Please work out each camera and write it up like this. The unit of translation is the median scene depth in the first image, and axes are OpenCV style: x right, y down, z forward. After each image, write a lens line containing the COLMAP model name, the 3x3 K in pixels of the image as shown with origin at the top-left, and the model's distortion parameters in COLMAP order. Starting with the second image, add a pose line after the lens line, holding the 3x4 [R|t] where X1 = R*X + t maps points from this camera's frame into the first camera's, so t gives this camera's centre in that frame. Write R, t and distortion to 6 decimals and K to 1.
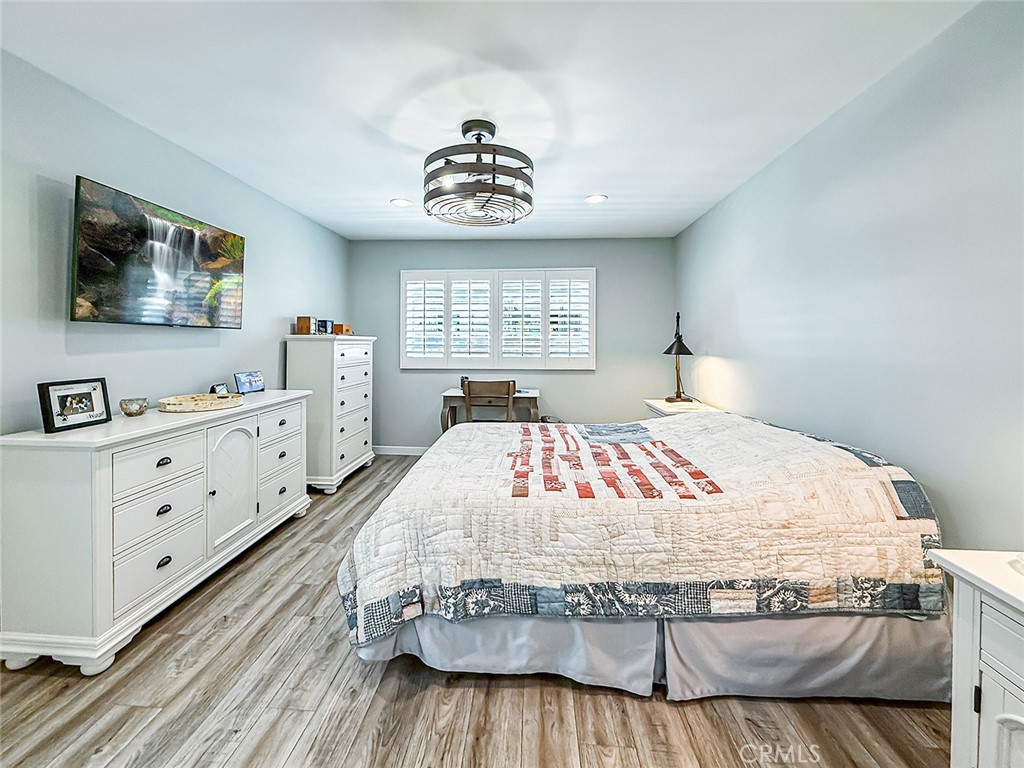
lens RADIAL K [[429.7, 0, 506.4], [0, 429.7, 337.3], [0, 0, 1]] dist [-0.002270, -0.000318]
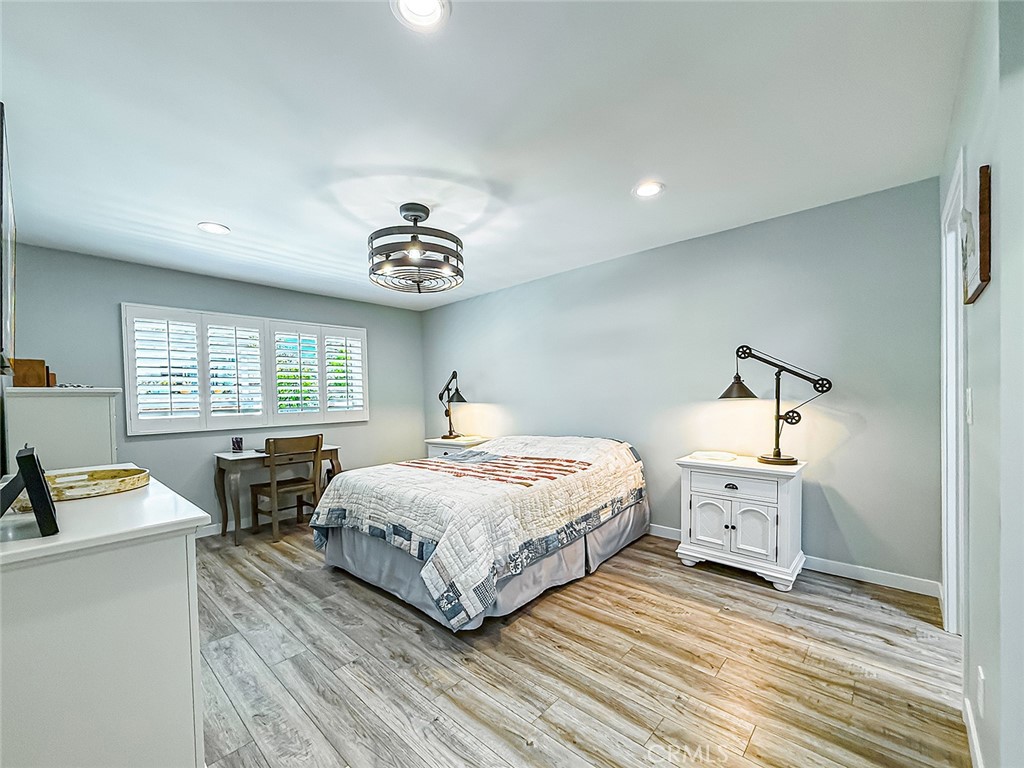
lens RADIAL K [[418.9, 0, 507.1], [0, 418.9, 387.7], [0, 0, 1]] dist [-0.000478, -0.000025]
pose [[0.621153, -0.001378, 0.783688, -1.291439], [0.015488, 0.999825, -0.010518, 0.022208], [-0.783536, 0.018671, 0.621066, 0.105913]]
